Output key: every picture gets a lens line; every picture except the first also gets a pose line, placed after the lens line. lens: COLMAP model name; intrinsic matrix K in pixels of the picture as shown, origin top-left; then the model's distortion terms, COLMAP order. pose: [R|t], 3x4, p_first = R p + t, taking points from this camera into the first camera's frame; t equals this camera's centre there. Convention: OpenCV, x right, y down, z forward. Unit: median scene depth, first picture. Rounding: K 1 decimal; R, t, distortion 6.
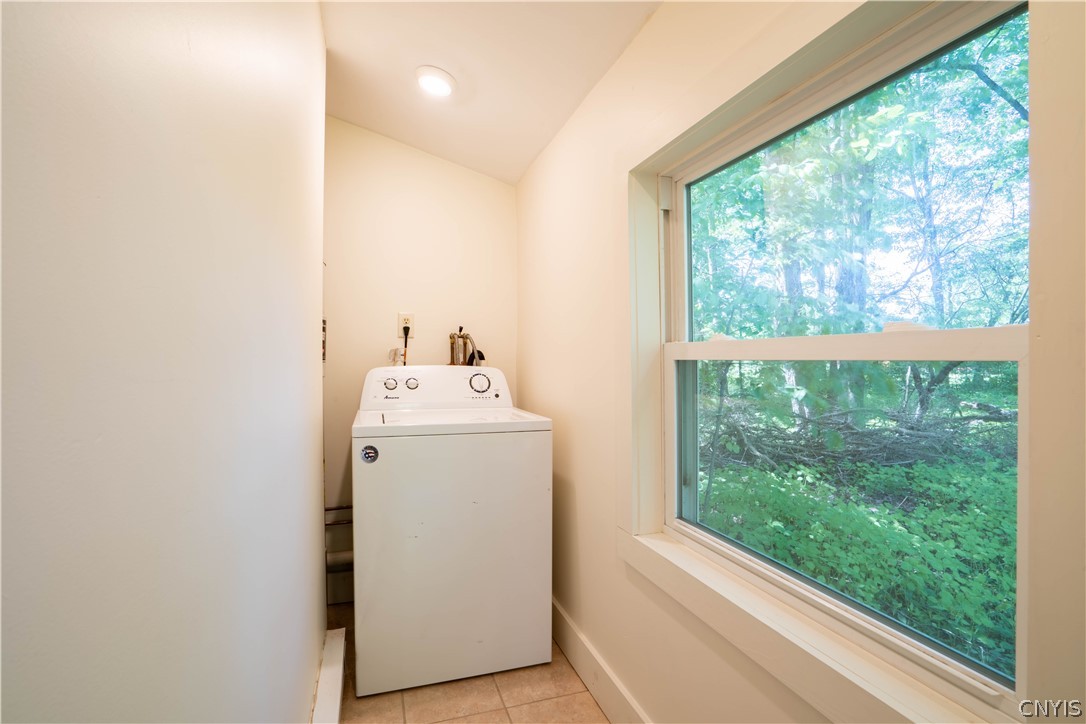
lens RADIAL K [[504.2, 0, 538.9], [0, 504.2, 363.1], [0, 0, 1]] dist [-0.060805, 0.023589]
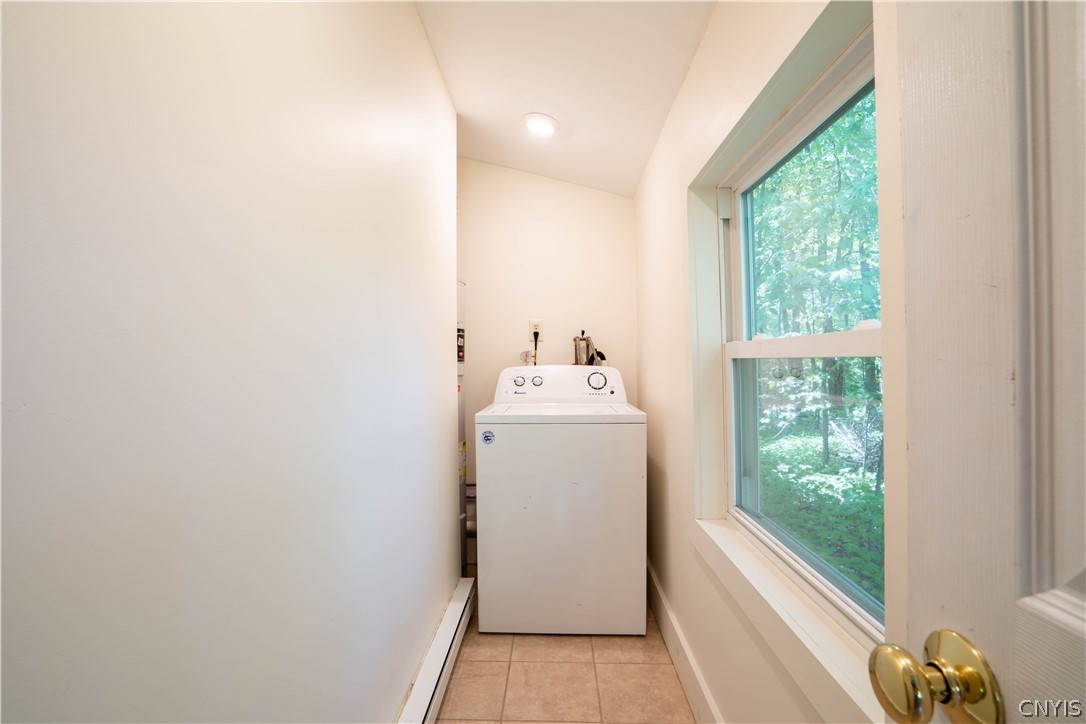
lens RADIAL K [[504.2, 0, 538.9], [0, 504.2, 363.1], [0, 0, 1]] dist [-0.060805, 0.023589]
pose [[0.935813, -0.008556, -0.352394, 0.197222], [0.008472, 0.999963, -0.001779, 0.001817], [0.352396, -0.001320, 0.935850, -0.109988]]
